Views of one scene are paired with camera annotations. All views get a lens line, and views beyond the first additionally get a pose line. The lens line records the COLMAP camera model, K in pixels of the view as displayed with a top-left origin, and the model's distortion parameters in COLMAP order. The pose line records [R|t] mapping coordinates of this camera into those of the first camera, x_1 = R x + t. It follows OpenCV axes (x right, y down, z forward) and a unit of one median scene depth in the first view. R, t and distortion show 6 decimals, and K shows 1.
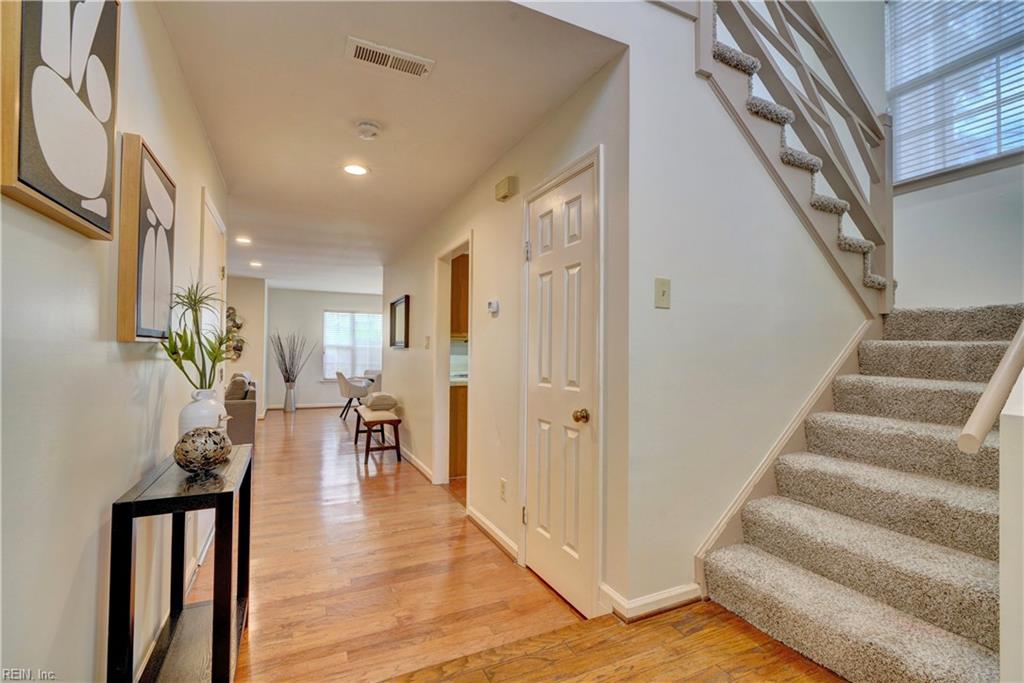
lens RADIAL K [[459.8, 0, 508.4], [0, 459.8, 346.2], [0, 0, 1]] dist [-0.009228, 0.003275]
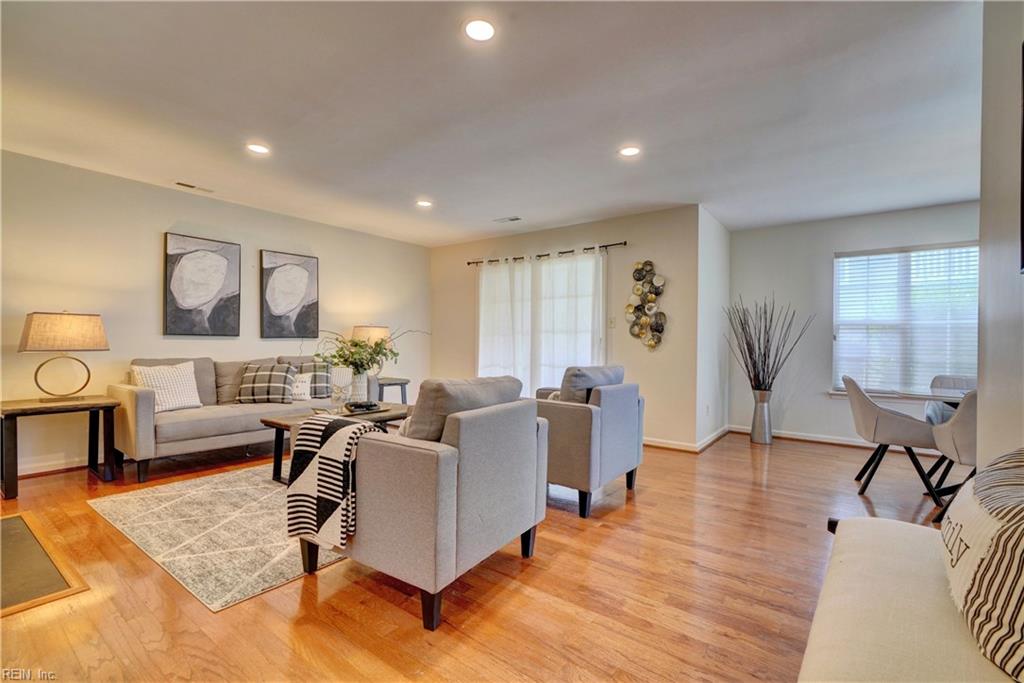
lens RADIAL K [[459.8, 0, 504.7], [0, 459.8, 345.3], [0, 0, 1]] dist [-0.009228, 0.003275]
pose [[0.457579, 0.006106, -0.889148, -0.121822], [0.000765, 0.999973, 0.007261, 0.019741], [0.889169, -0.004003, 0.457562, 0.465850]]
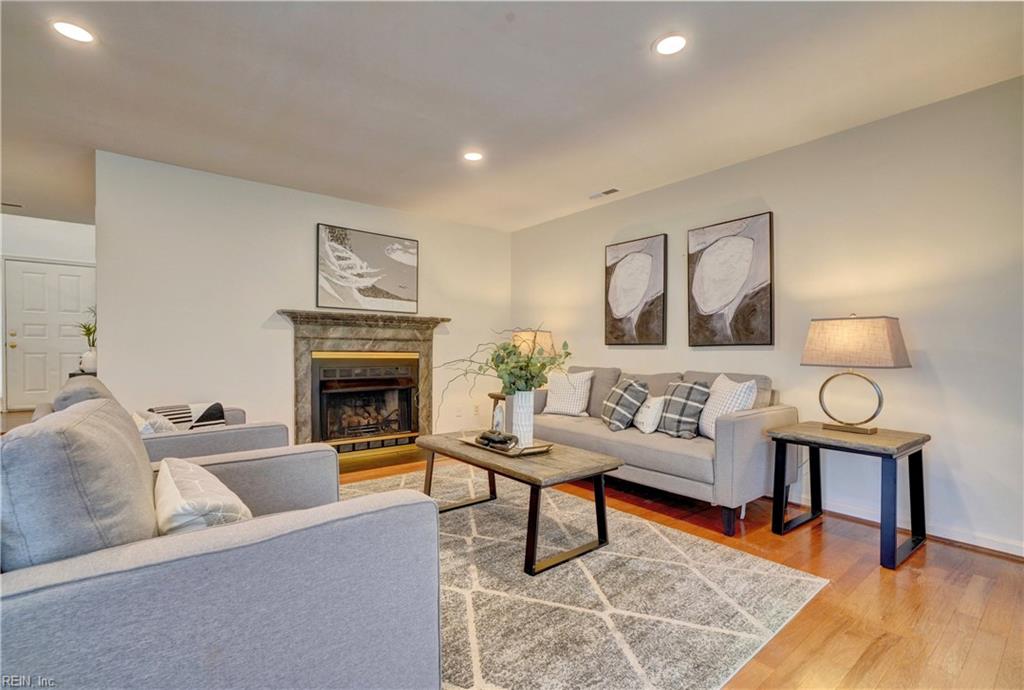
lens RADIAL K [[459.8, 0, 514.4], [0, 459.8, 353.8], [0, 0, 1]] dist [-0.009228, 0.003275]
pose [[-0.971706, -0.005501, -0.236128, -0.478177], [-0.006024, 0.999981, 0.001490, 0.021788], [0.236115, 0.002870, -0.971721, 0.819181]]
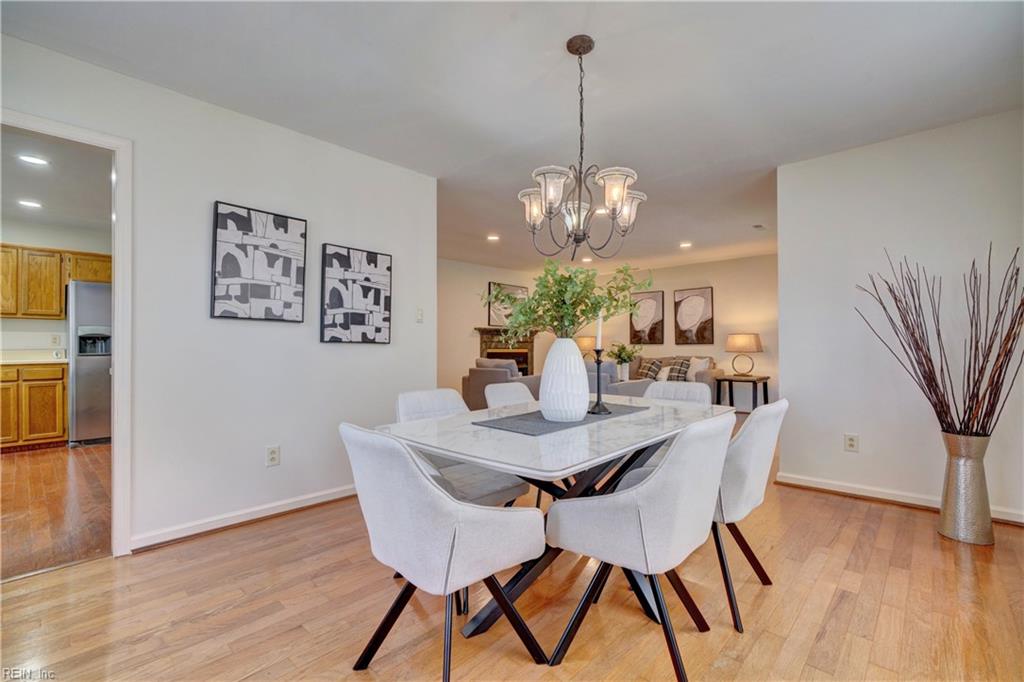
lens RADIAL K [[459.8, 0, 515.1], [0, 459.8, 341.7], [0, 0, 1]] dist [-0.009228, 0.003275]
pose [[-0.925869, -0.003556, -0.377827, -0.110329], [0.004496, 0.999781, -0.020429, 0.026005], [0.377817, -0.020613, -0.925651, 1.155379]]
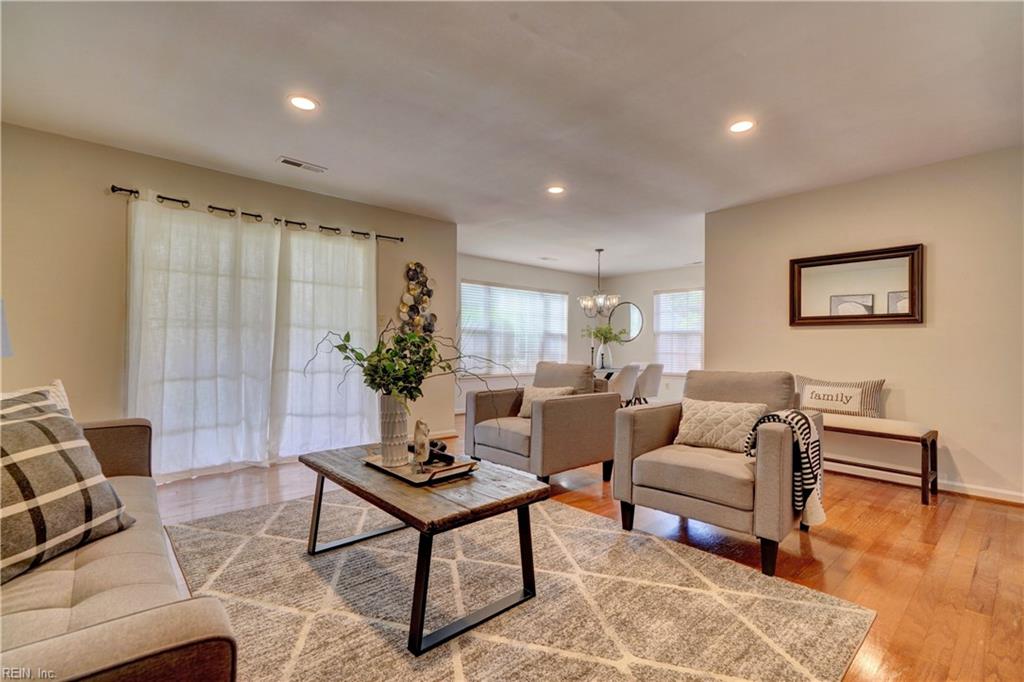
lens RADIAL K [[459.8, 0, 509.9], [0, 459.8, 348.5], [0, 0, 1]] dist [-0.009228, 0.003275]
pose [[0.960466, 0.007813, 0.278287, -0.562375], [-0.012654, 0.999798, 0.015603, 0.018306], [-0.278109, -0.018507, 0.960371, 0.300003]]
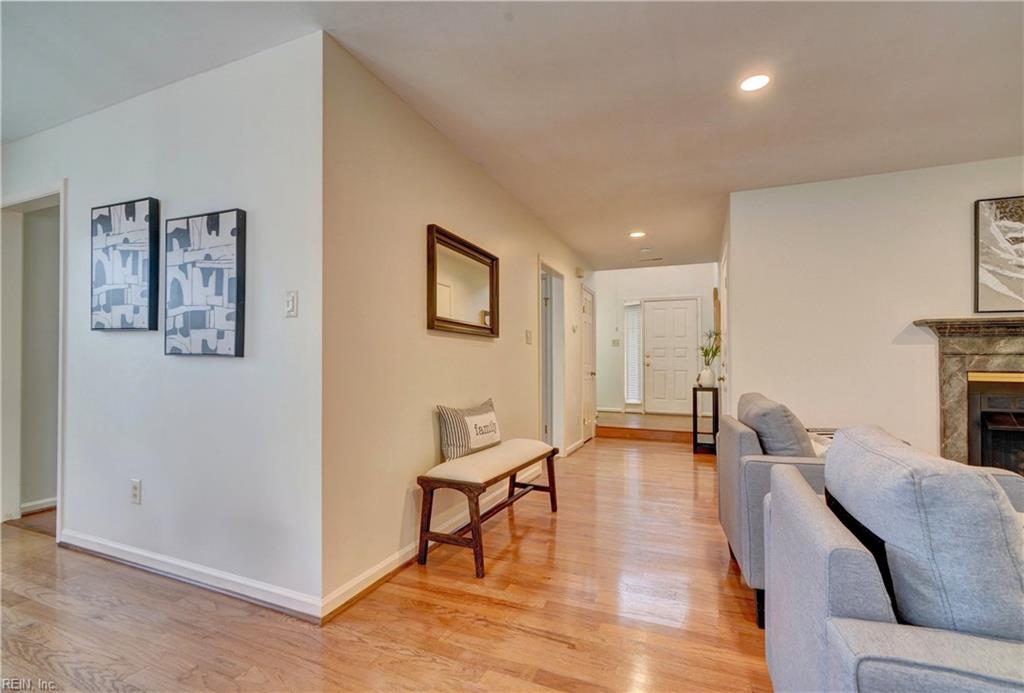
lens RADIAL K [[459.8, 0, 499.1], [0, 459.8, 356.9], [0, 0, 1]] dist [-0.009228, 0.003275]
pose [[-0.663574, 0.003861, 0.748100, -0.413333], [-0.014986, 0.999717, -0.018452, 0.021570], [-0.747960, -0.023456, -0.663329, 0.816821]]
